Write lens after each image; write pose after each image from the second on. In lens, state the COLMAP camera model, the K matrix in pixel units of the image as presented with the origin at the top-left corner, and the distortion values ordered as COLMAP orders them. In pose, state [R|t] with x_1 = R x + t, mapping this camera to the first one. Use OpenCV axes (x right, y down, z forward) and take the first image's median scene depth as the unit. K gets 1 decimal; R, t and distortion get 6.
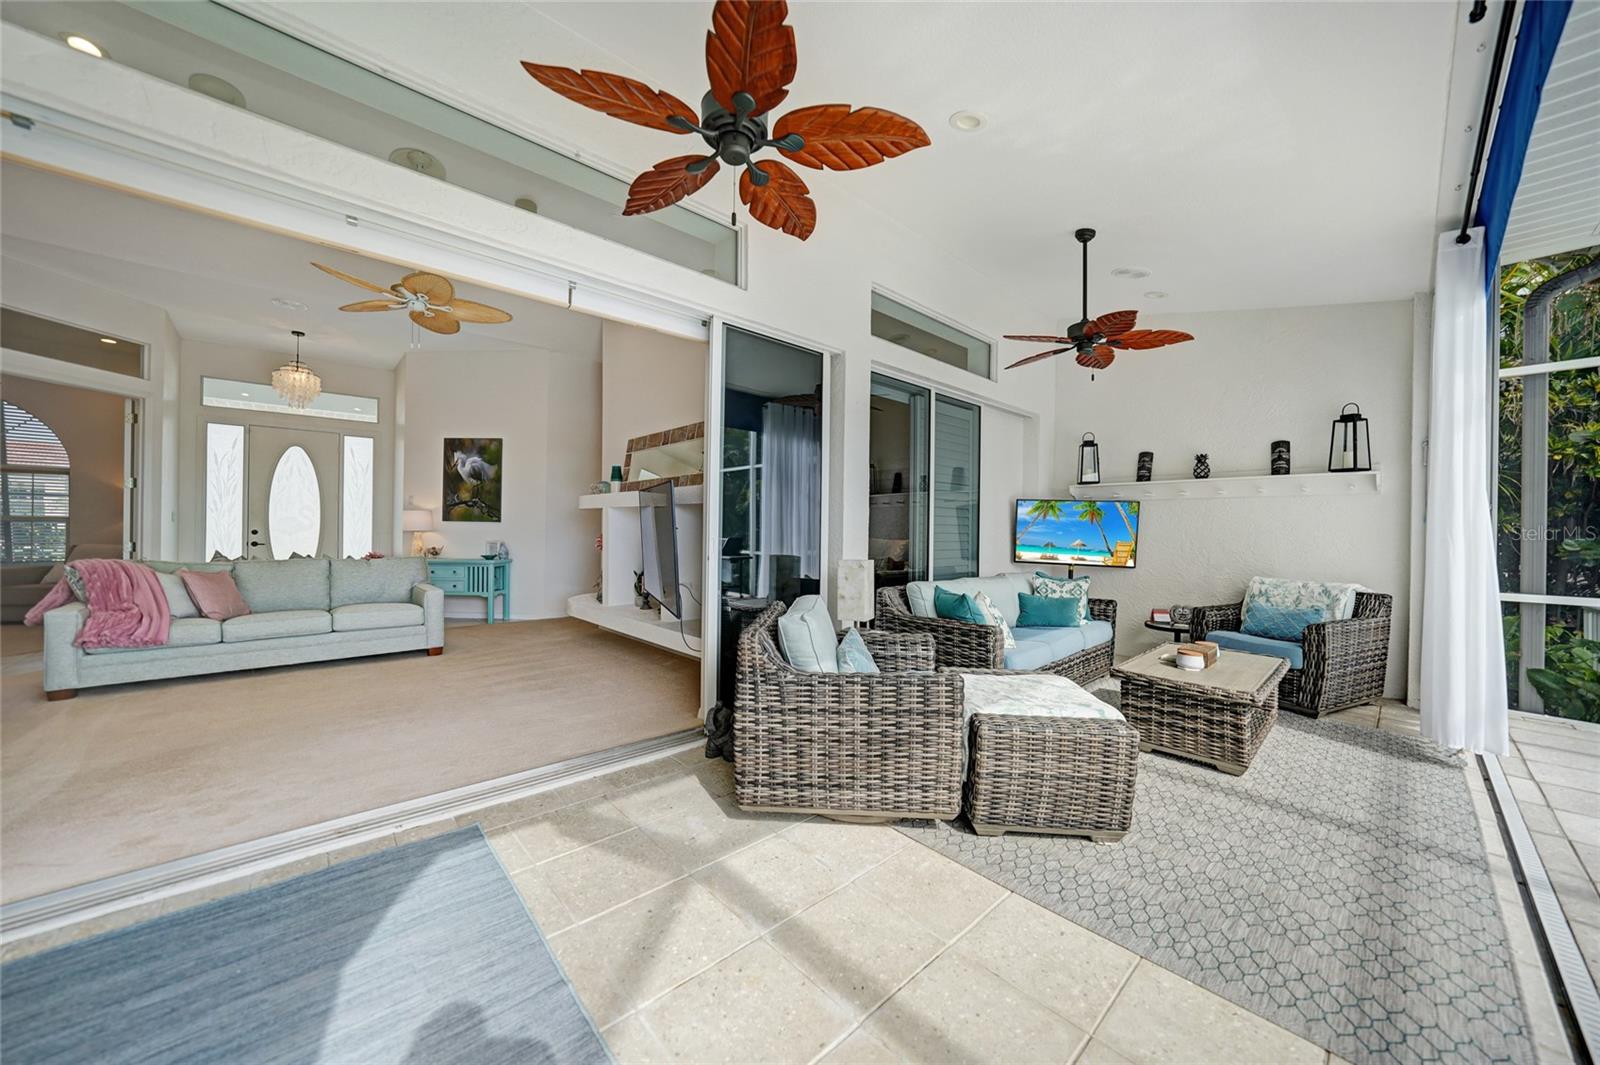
lens RADIAL K [[555.5, 0, 805.7], [0, 555.5, 527.8], [0, 0, 1]] dist [-0.000642, 0.000051]
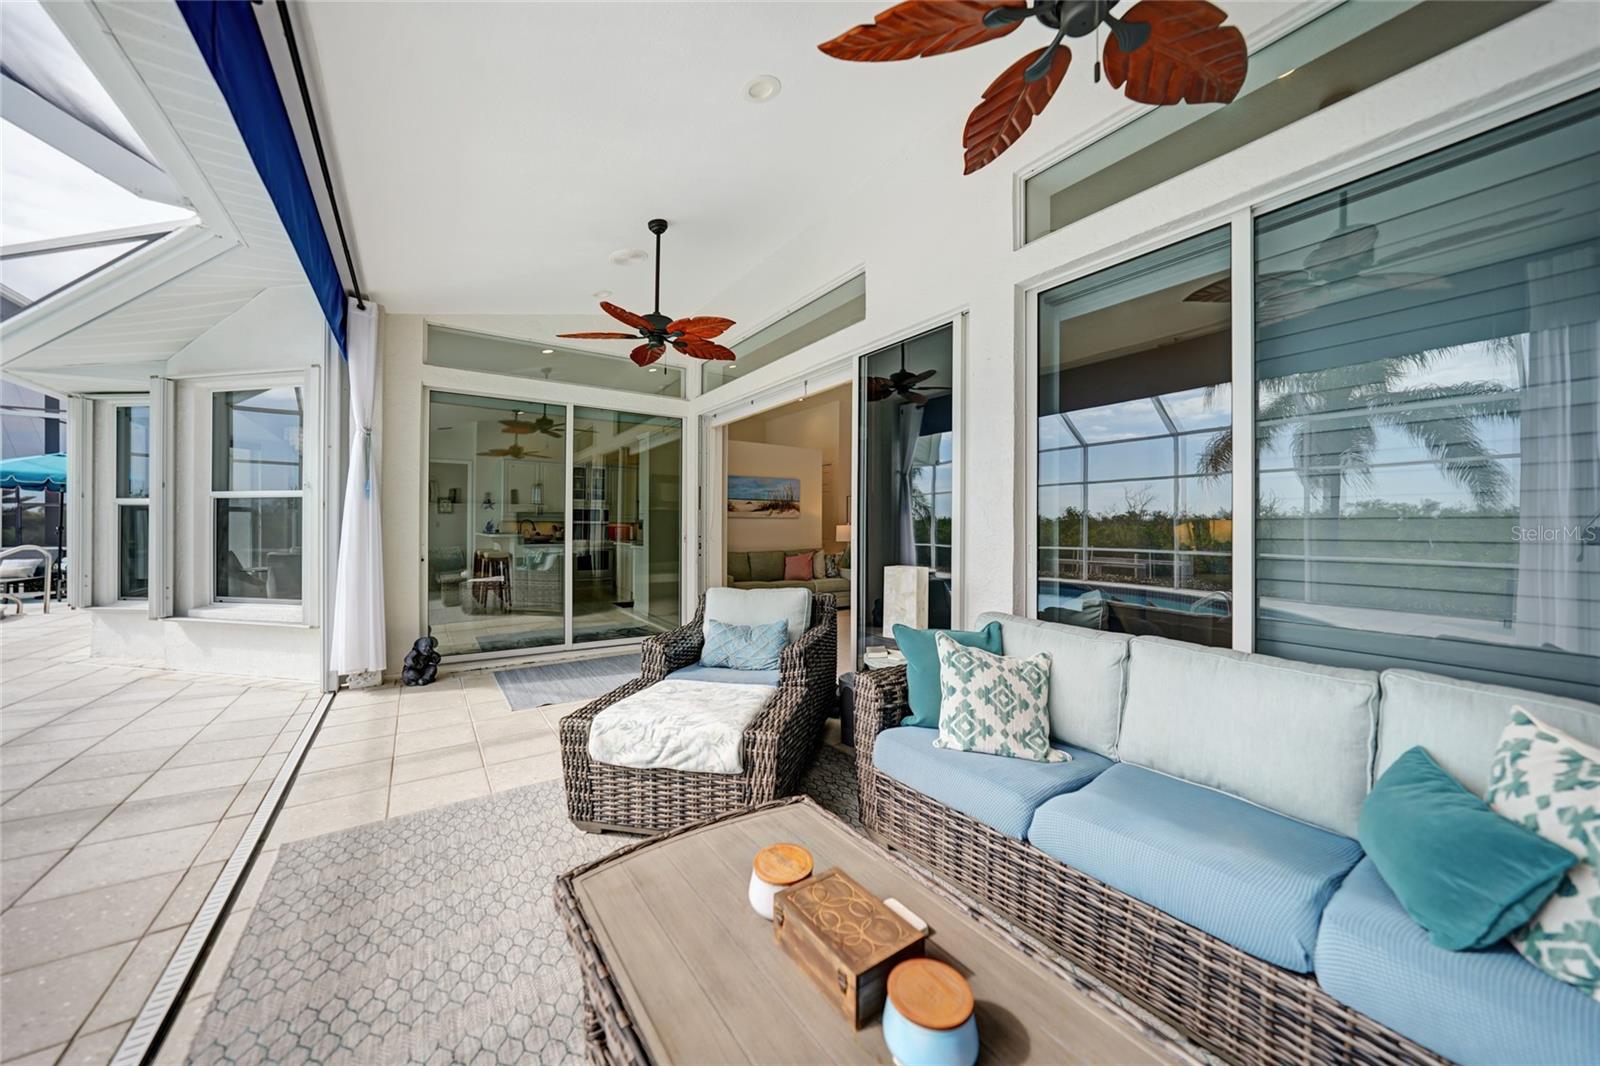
lens RADIAL K [[559.8, 0, 795.2], [0, 559.8, 522.4], [0, 0, 1]] dist [-0.000521, -0.000016]
pose [[-0.156387, -0.018596, -0.987521, 0.821028], [-0.006700, 0.999820, -0.017766, 0.004129], [0.987673, 0.003838, -0.156484, 0.834615]]
